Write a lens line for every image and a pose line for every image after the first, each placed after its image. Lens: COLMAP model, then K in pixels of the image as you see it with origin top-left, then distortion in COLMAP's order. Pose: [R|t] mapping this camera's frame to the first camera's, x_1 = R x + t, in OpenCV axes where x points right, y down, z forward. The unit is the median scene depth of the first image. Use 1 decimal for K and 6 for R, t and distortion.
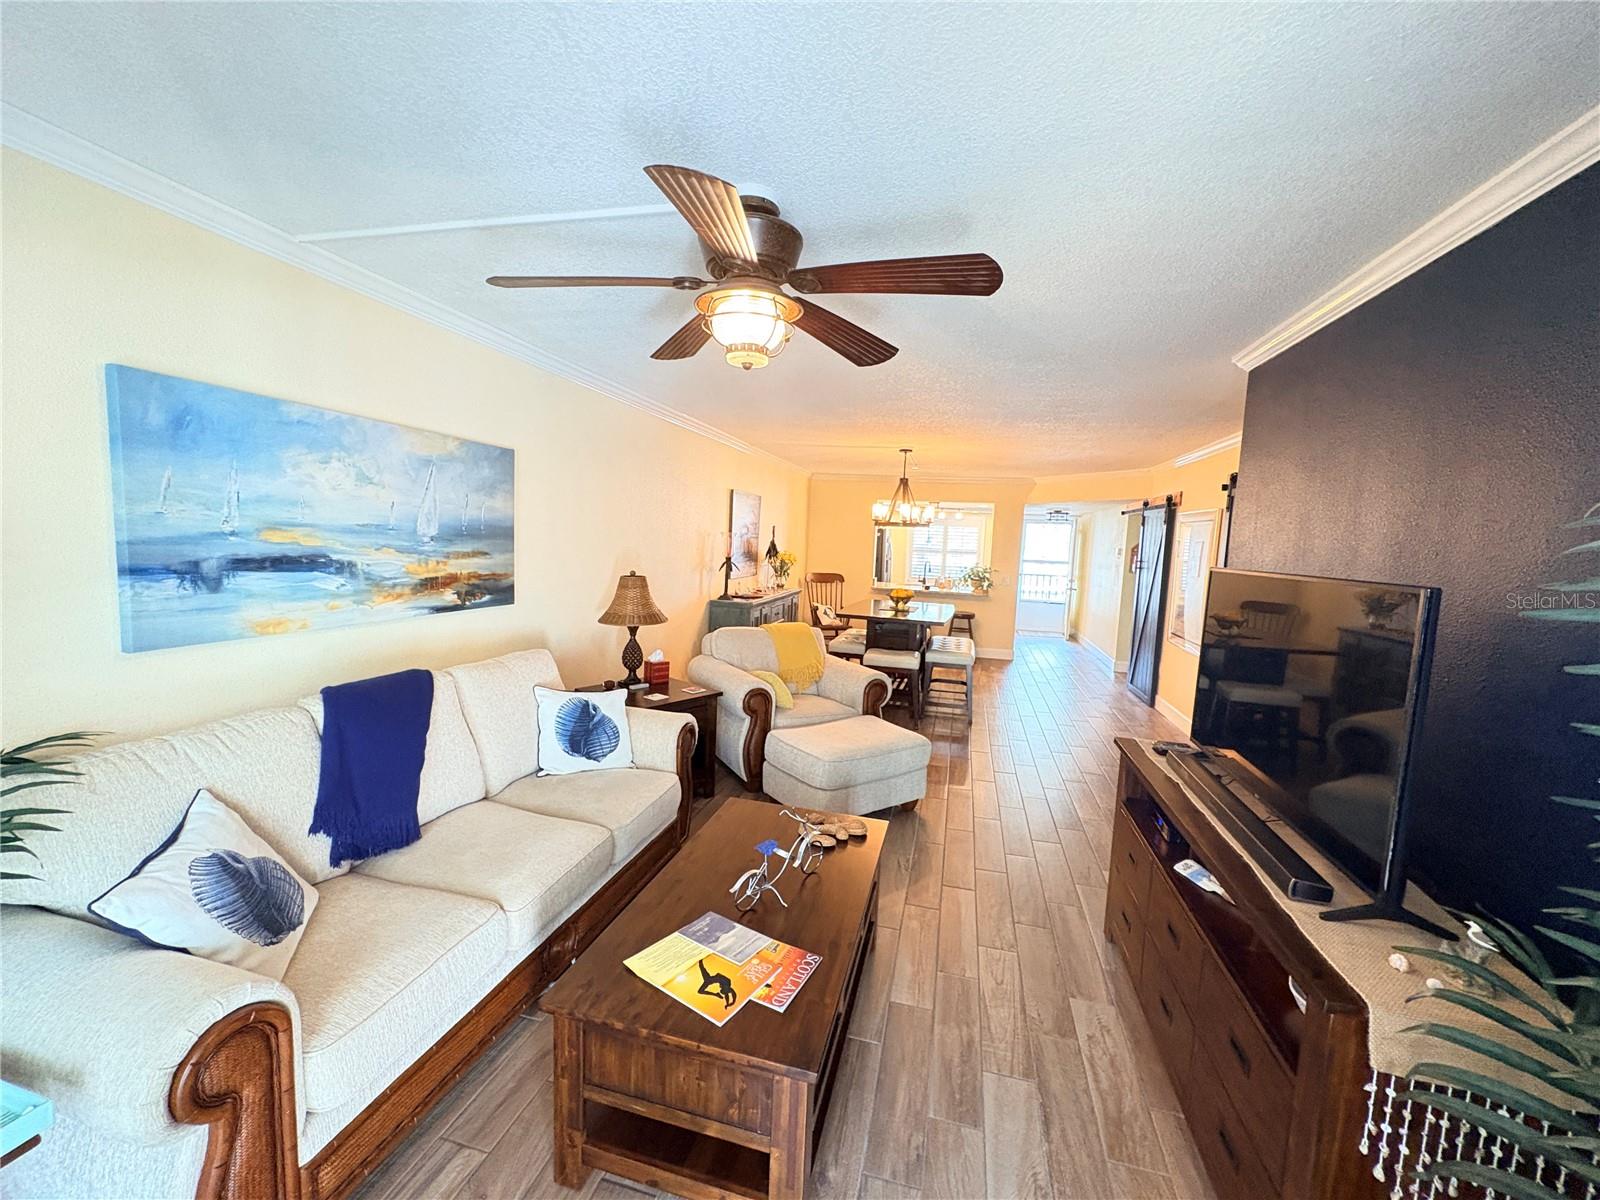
lens RADIAL K [[638.9, 0, 800.0], [0, 638.9, 600.0], [0, 0, 1]] dist [0.000877, 0.000428]
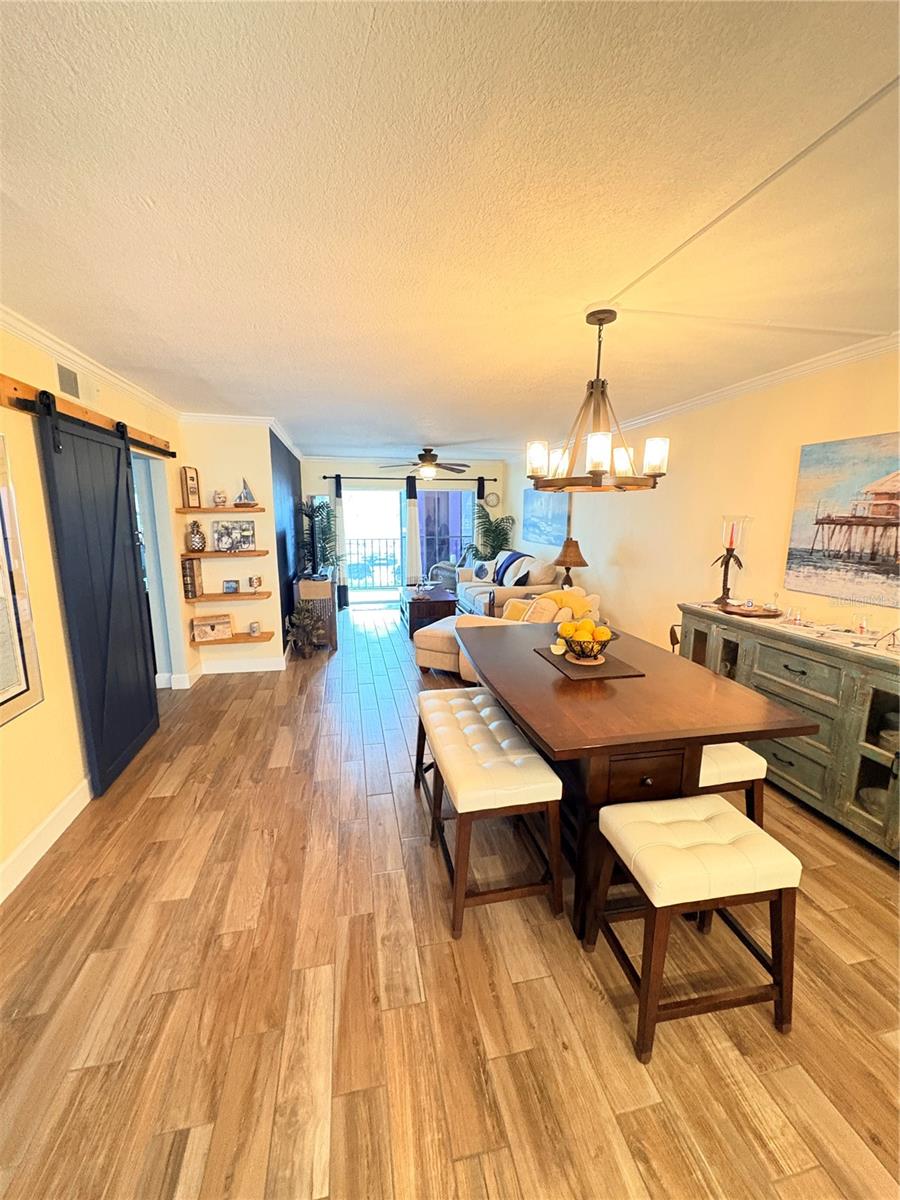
lens RADIAL K [[479.2, 0, 443.7], [0, 479.2, 599.9], [0, 0, 1]] dist [0.000877, 0.000428]
pose [[-0.897365, 0.037754, -0.439671, 1.116020], [-0.083244, 0.963964, 0.252675, -0.315068], [0.433366, 0.263342, -0.861885, 3.398047]]
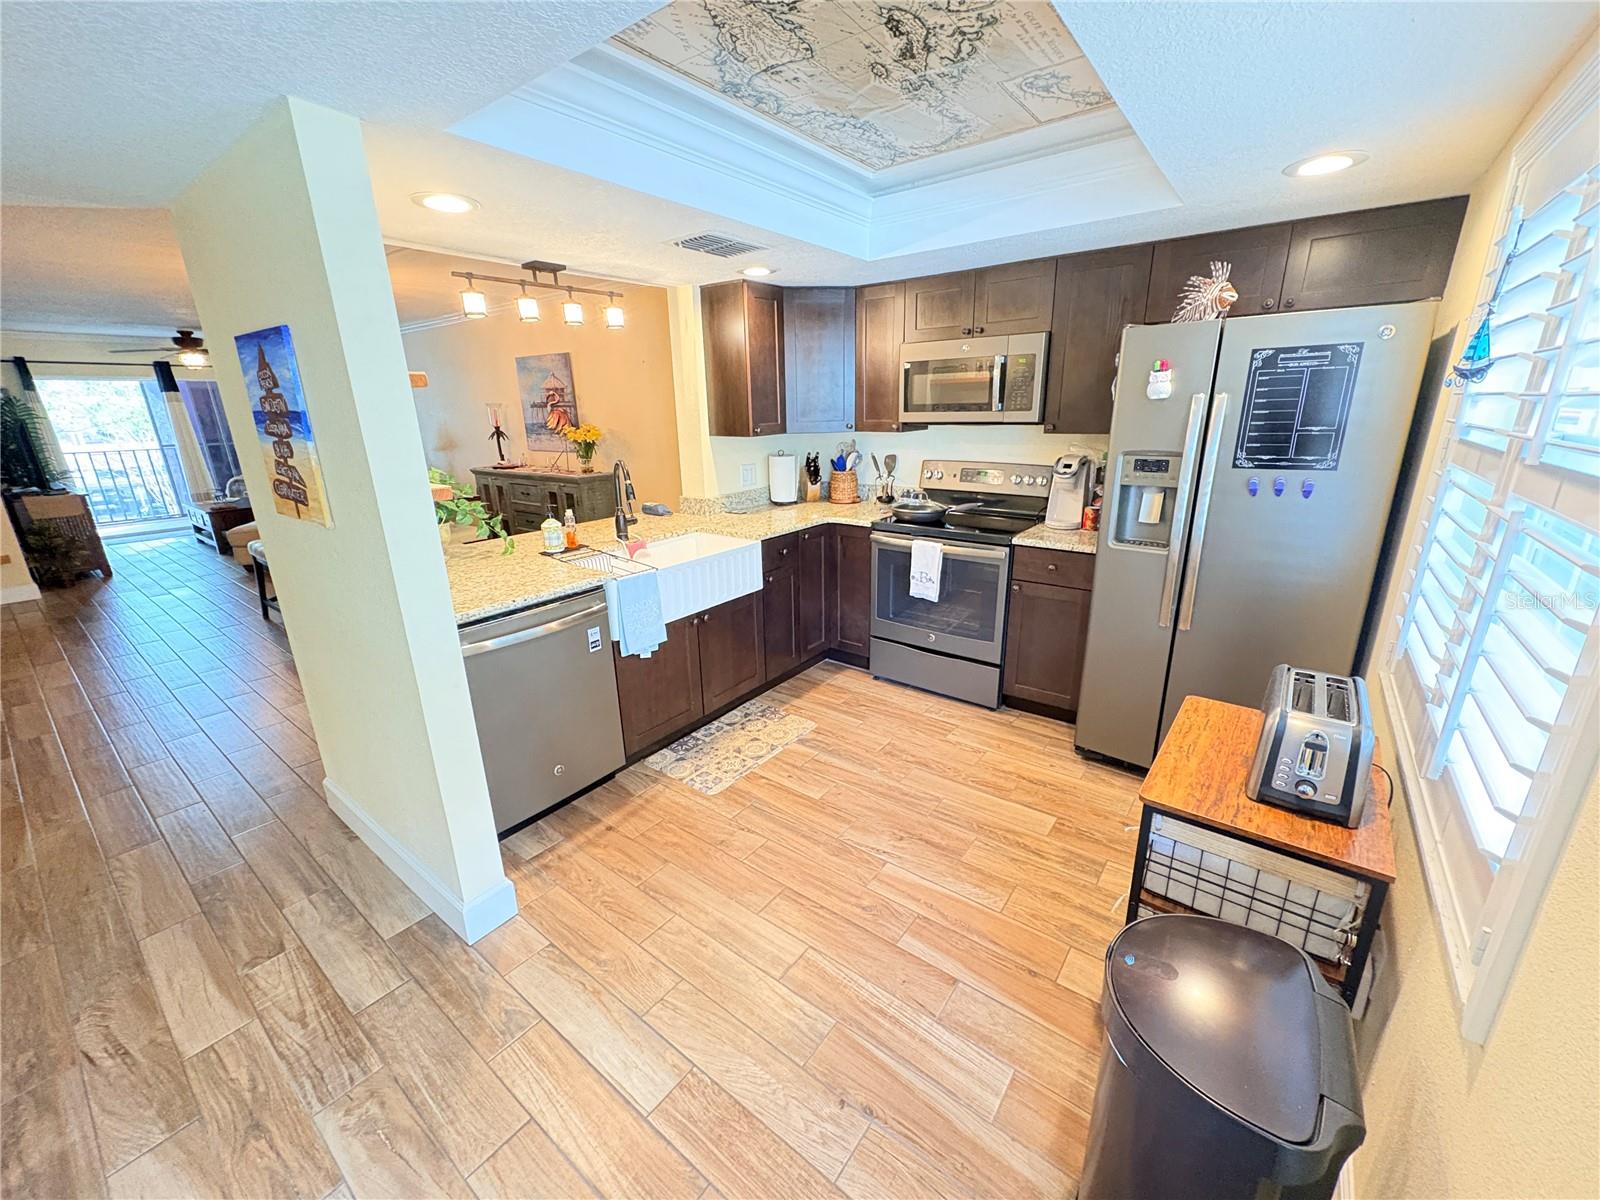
lens RADIAL K [[638.9, 0, 800.0], [0, 638.9, 600.0], [0, 0, 1]] dist [0.000877, 0.000428]
pose [[-0.391852, 0.238999, -0.888443, 1.847242], [-0.091823, 0.950689, 0.296242, -0.400926], [0.915435, 0.197663, -0.350584, 4.814257]]
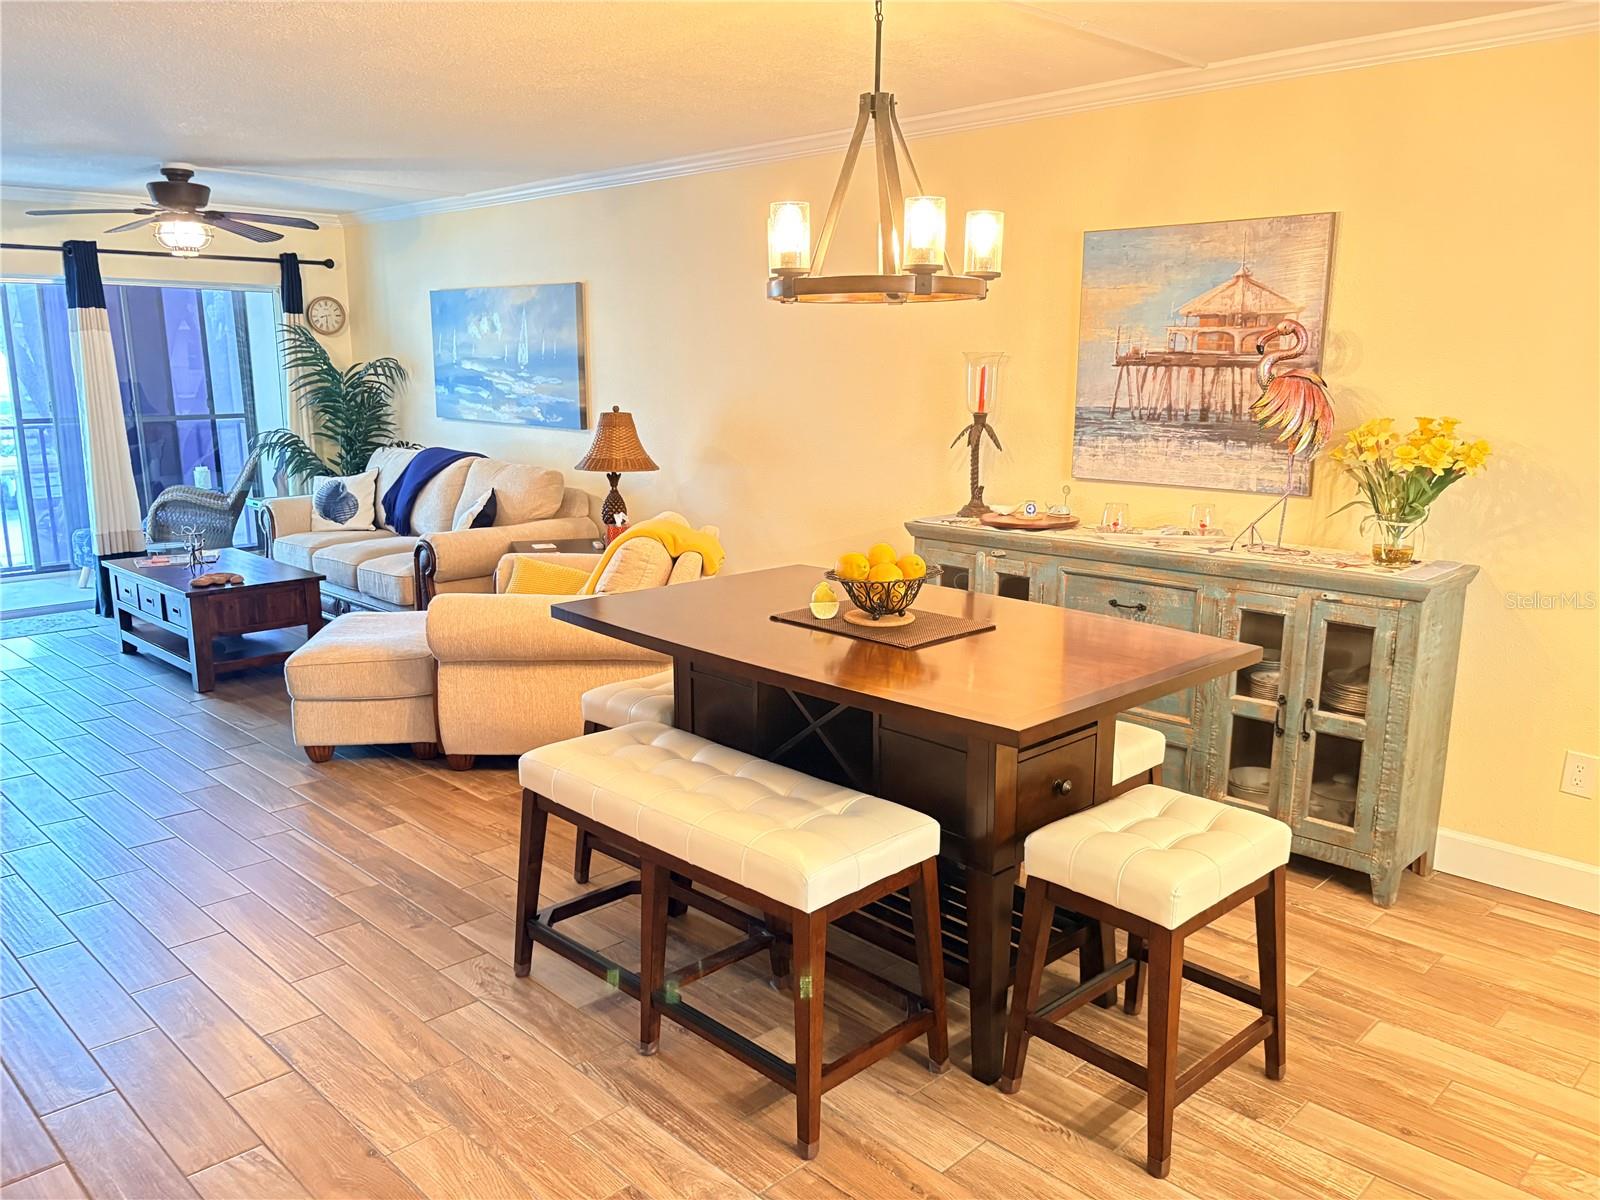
lens RADIAL K [[1235.9, 0, 799.3], [0, 1235.9, 611.3], [0, 0, 1]] dist [0.019037, -0.000855]
pose [[-0.508448, 0.132771, -0.850796, 1.617666], [-0.112444, 0.969344, 0.218469, -0.267313], [0.853720, 0.206747, -0.477931, 3.277524]]
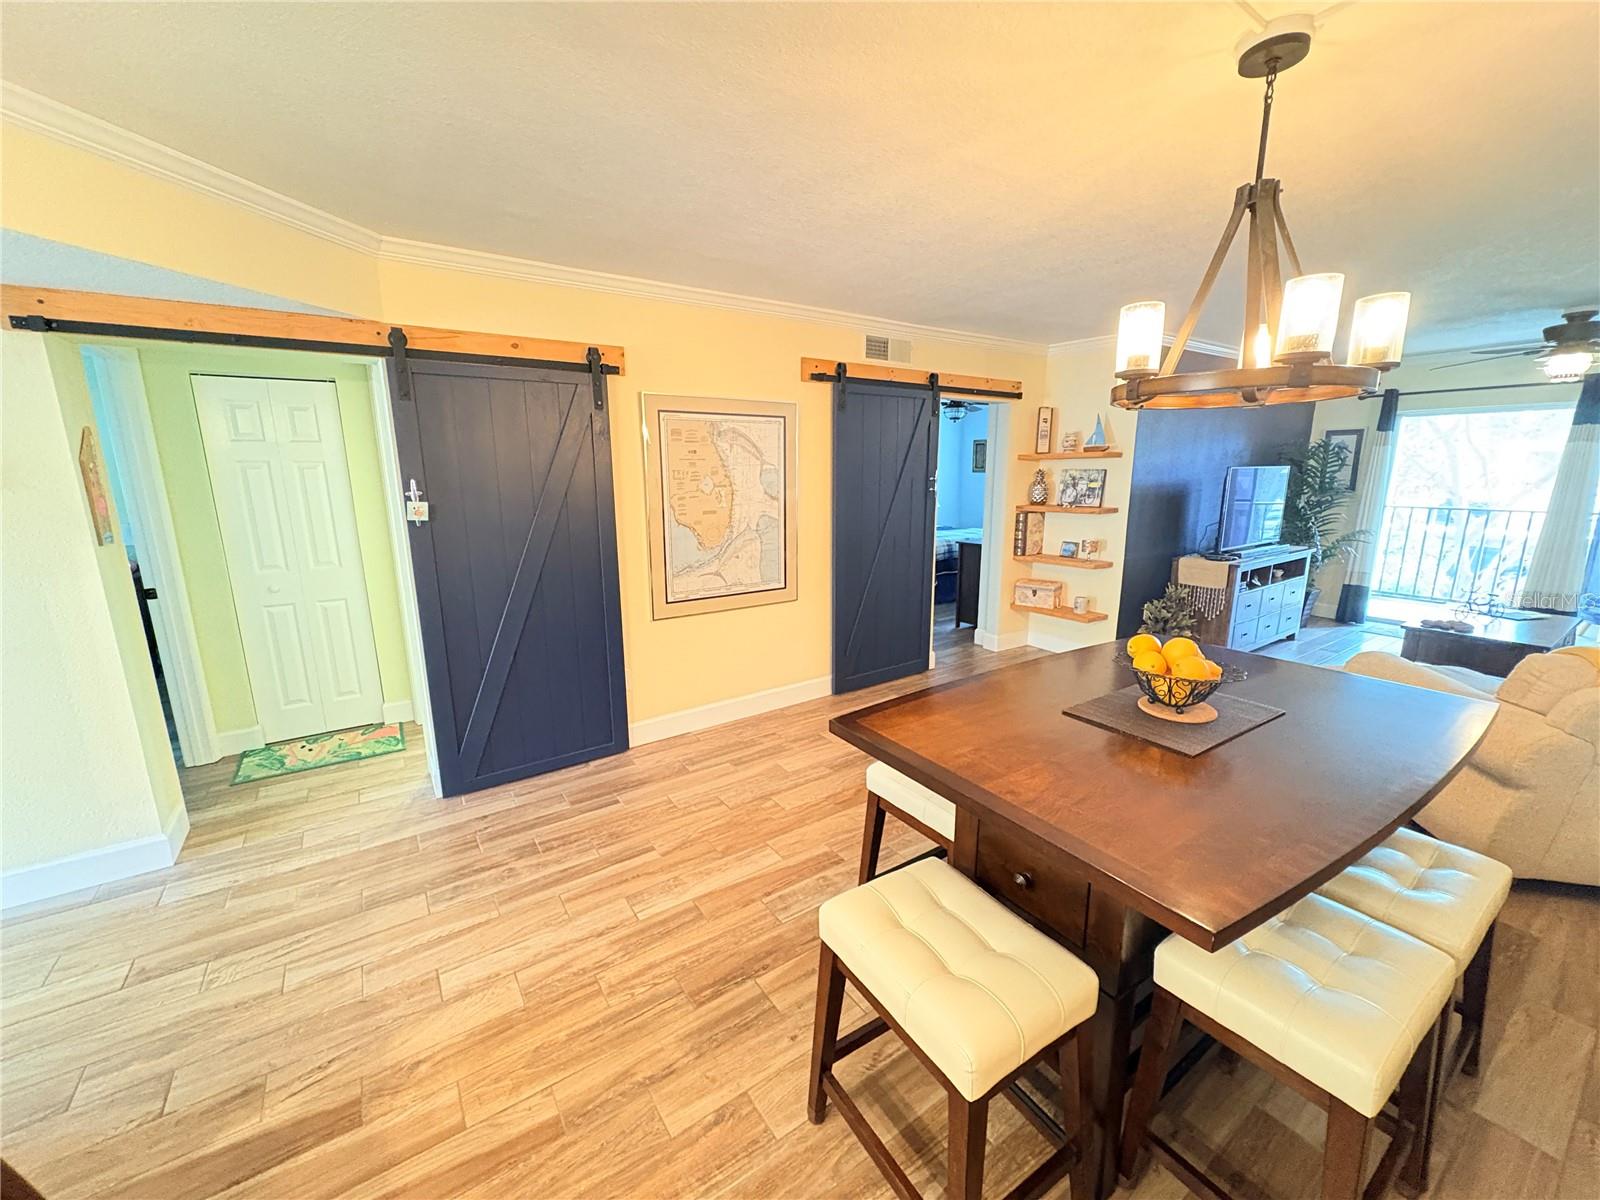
lens RADIAL K [[638.9, 0, 800.0], [0, 638.9, 600.0], [0, 0, 1]] dist [0.000877, 0.000428]
pose [[-0.744656, -0.170030, 0.645428, 0.275506], [0.046375, 0.951490, 0.304163, -0.335363], [-0.665835, 0.256429, -0.700648, 3.477843]]
